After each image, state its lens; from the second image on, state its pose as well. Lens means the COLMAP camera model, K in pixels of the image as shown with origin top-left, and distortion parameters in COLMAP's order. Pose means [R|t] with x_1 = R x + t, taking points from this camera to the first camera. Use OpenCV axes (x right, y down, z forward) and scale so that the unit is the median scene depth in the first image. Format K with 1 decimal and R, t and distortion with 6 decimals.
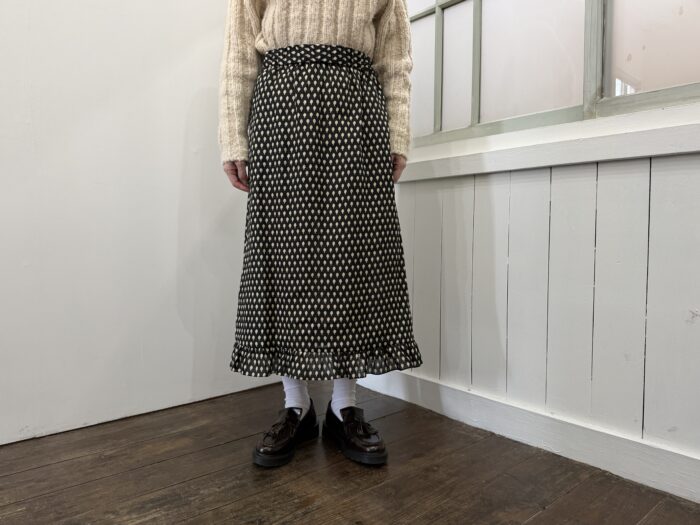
lens RADIAL K [[499.5, 0, 354.3], [0, 499.5, 261.6], [0, 0, 1]] dist [-0.006582, 0.001159]
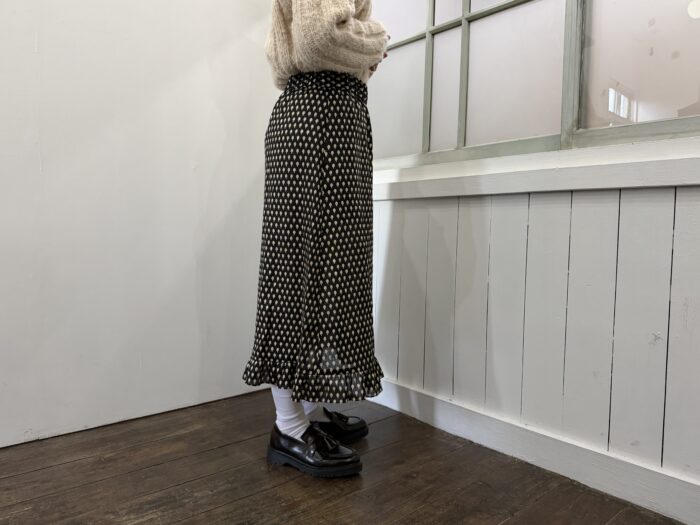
lens RADIAL K [[499.5, 0, 351.3], [0, 499.5, 262.9], [0, 0, 1]] dist [-0.006582, 0.001159]
pose [[0.999860, 0.016600, 0.001996, 0.016769], [-0.016612, 0.999843, 0.006133, -0.042554], [-0.001894, -0.006165, 0.999979, -0.061658]]
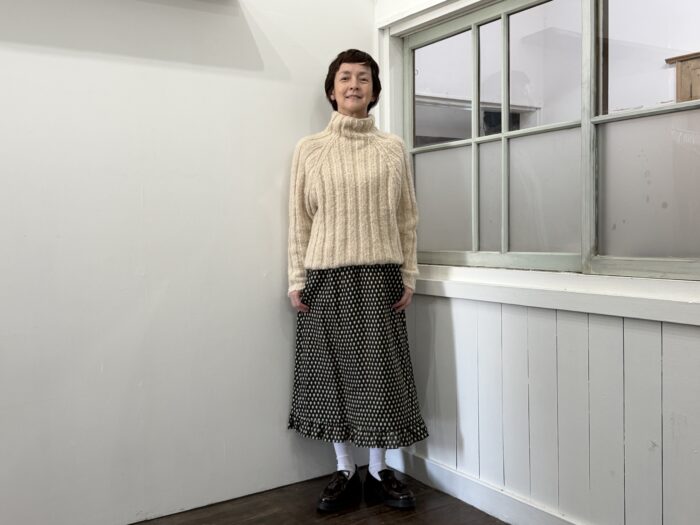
lens RADIAL K [[718.3, 0, 349.7], [0, 718.3, 264.3], [0, 0, 1]] dist [0.067487, 0.000000]
pose [[0.989997, -0.014462, -0.140343, 0.150813], [0.014767, 0.999890, 0.001128, -0.316966], [0.140311, -0.003189, 0.990102, -0.823348]]
